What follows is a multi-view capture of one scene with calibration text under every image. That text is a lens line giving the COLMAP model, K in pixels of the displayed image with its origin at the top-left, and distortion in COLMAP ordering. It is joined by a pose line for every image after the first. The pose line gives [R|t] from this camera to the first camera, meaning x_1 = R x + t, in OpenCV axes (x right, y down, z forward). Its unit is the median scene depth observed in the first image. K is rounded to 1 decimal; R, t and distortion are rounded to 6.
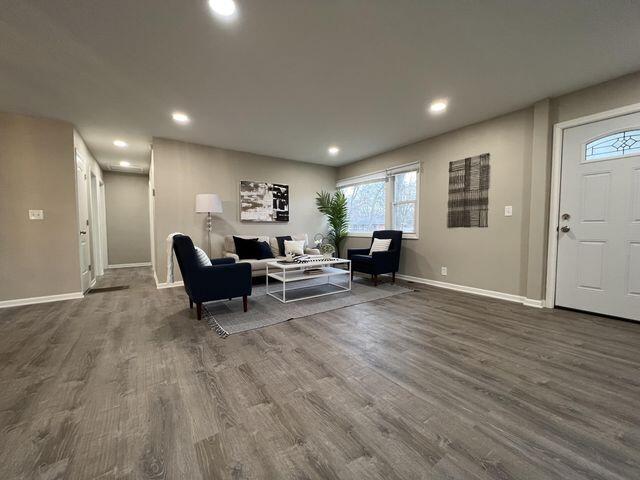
lens RADIAL K [[255.6, 0, 321.5], [0, 255.6, 240.2], [0, 0, 1]] dist [-0.001360, 0.000026]
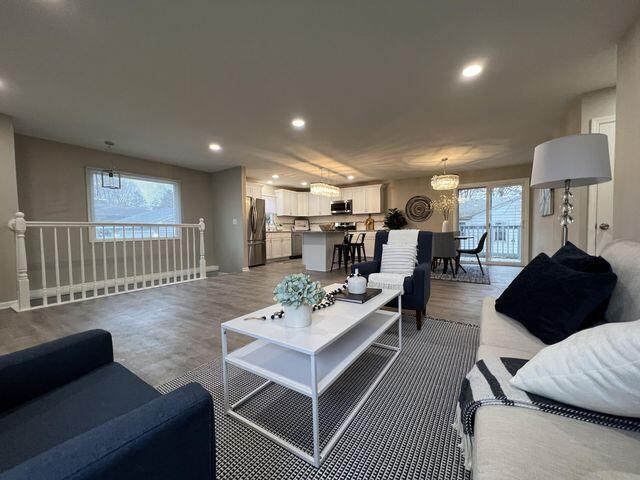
lens RADIAL K [[255.6, 0, 320.7], [0, 255.6, 241.3], [0, 0, 1]] dist [-0.001360, 0.000026]
pose [[-0.926495, 0.037021, -0.374481, 0.115828], [0.003971, 0.996056, 0.088643, -0.054511], [0.376285, 0.080640, -0.922988, 1.318053]]
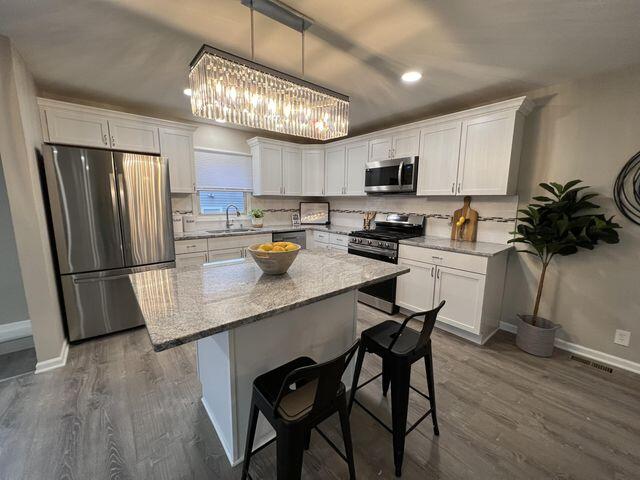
lens RADIAL K [[255.6, 0, 320.4], [0, 255.6, 241.0], [0, 0, 1]] dist [-0.001360, 0.000026]
pose [[-0.996459, 0.007357, -0.083758, -0.545445], [-0.009588, 0.979726, 0.200114, -0.108304], [0.083532, 0.200209, -0.976186, 0.256725]]
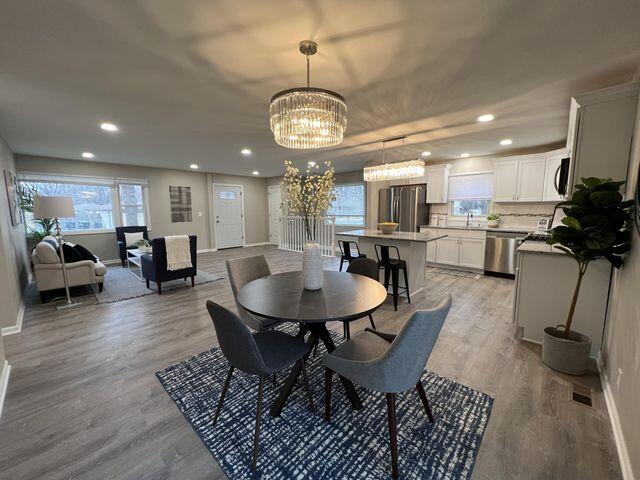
lens RADIAL K [[255.6, 0, 319.0], [0, 255.6, 241.0], [0, 0, 1]] dist [-0.001360, 0.000026]
pose [[-0.204420, -0.116083, 0.971976, -1.503102], [0.051882, 0.990263, 0.129179, -0.100194], [-0.977507, 0.076835, -0.196407, 0.353559]]
